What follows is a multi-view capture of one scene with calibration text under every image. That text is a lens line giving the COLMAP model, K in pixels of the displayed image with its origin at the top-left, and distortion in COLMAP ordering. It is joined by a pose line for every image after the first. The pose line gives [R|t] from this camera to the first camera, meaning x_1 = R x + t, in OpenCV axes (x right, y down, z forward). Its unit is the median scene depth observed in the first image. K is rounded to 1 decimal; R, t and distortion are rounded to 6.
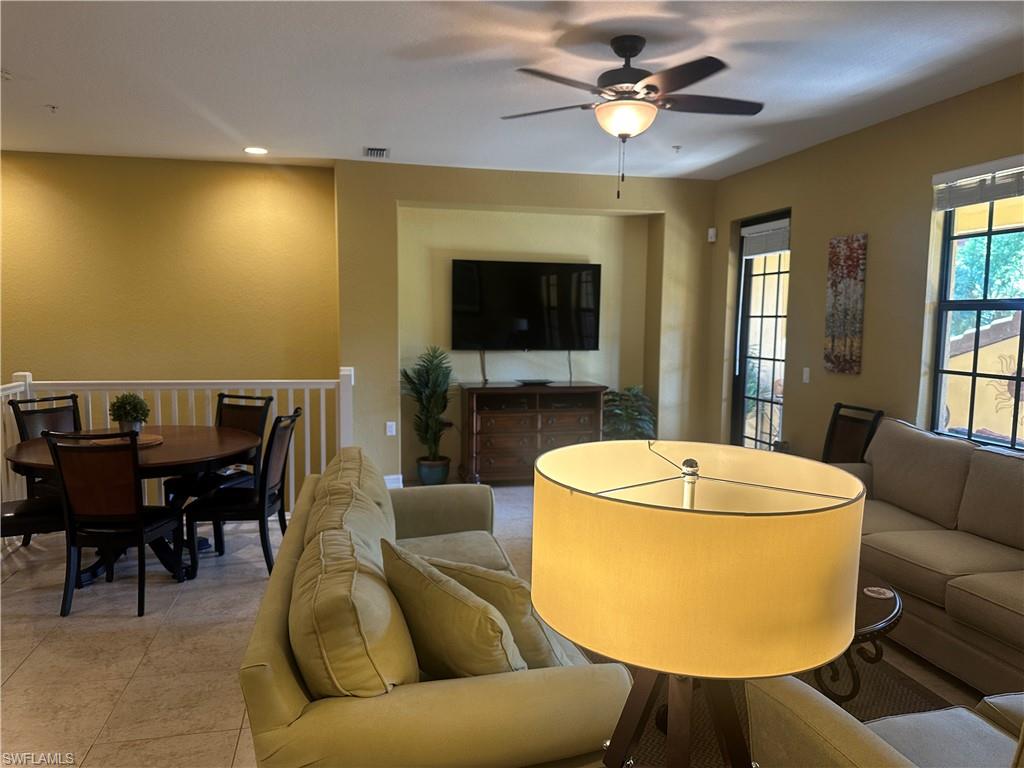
lens RADIAL K [[713.0, 0, 508.9], [0, 713.0, 389.2], [0, 0, 1]] dist [0.125234, -0.183927]
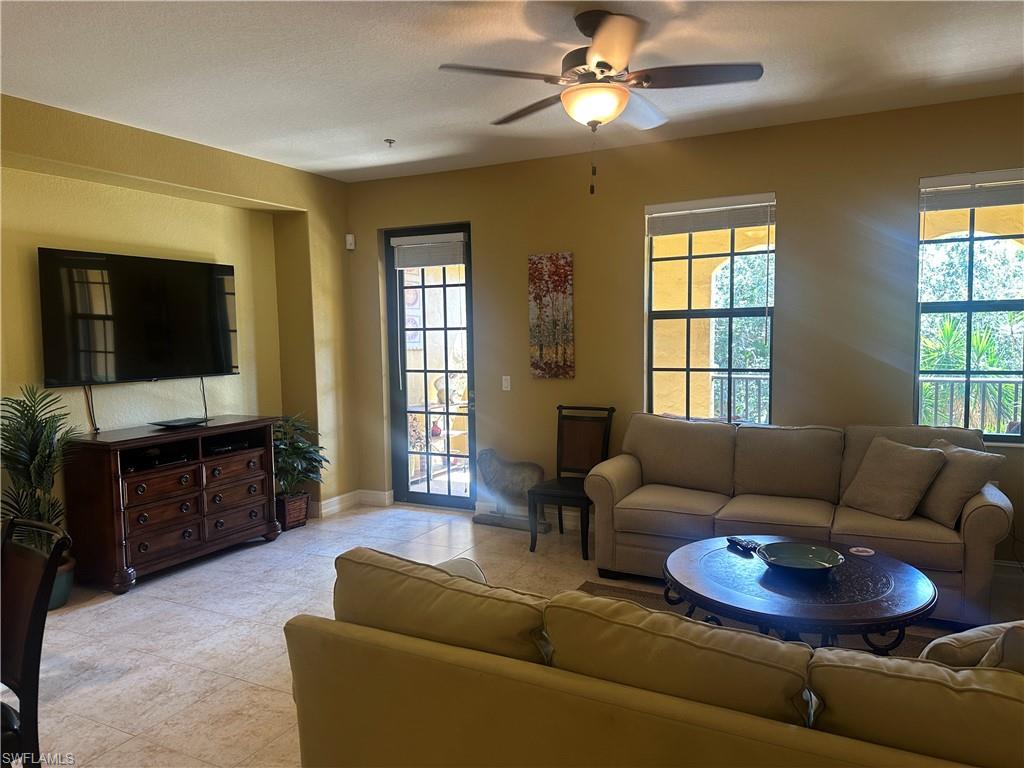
lens RADIAL K [[713.0, 0, 508.9], [0, 713.0, 389.2], [0, 0, 1]] dist [0.125234, -0.183927]
pose [[0.643380, -0.084438, 0.760876, -0.365826], [0.099662, 0.994679, 0.026112, -0.036233], [-0.759032, 0.059030, 0.648372, 0.314112]]
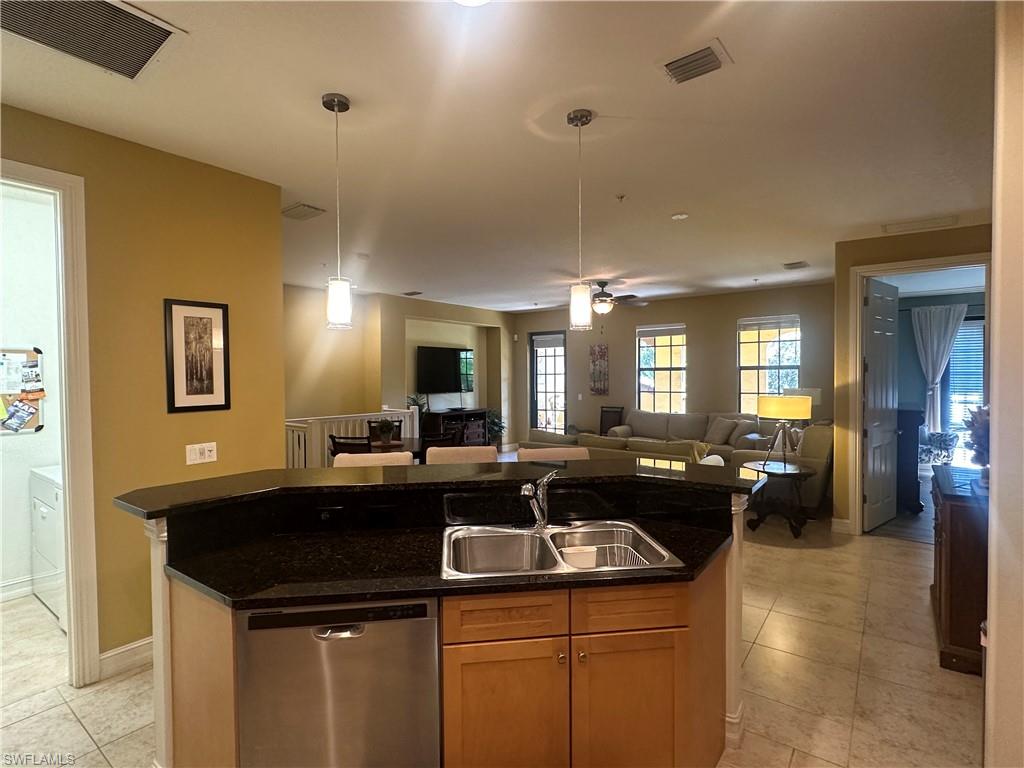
lens RADIAL K [[507.8, 0, 506.3], [0, 507.8, 385.3], [0, 0, 1]] dist [-0.001398, -0.000765]
pose [[0.771388, -0.029088, 0.635700, -0.876826], [0.079289, 0.995564, -0.050658, 0.008504], [-0.631406, 0.089481, 0.770272, -0.192471]]
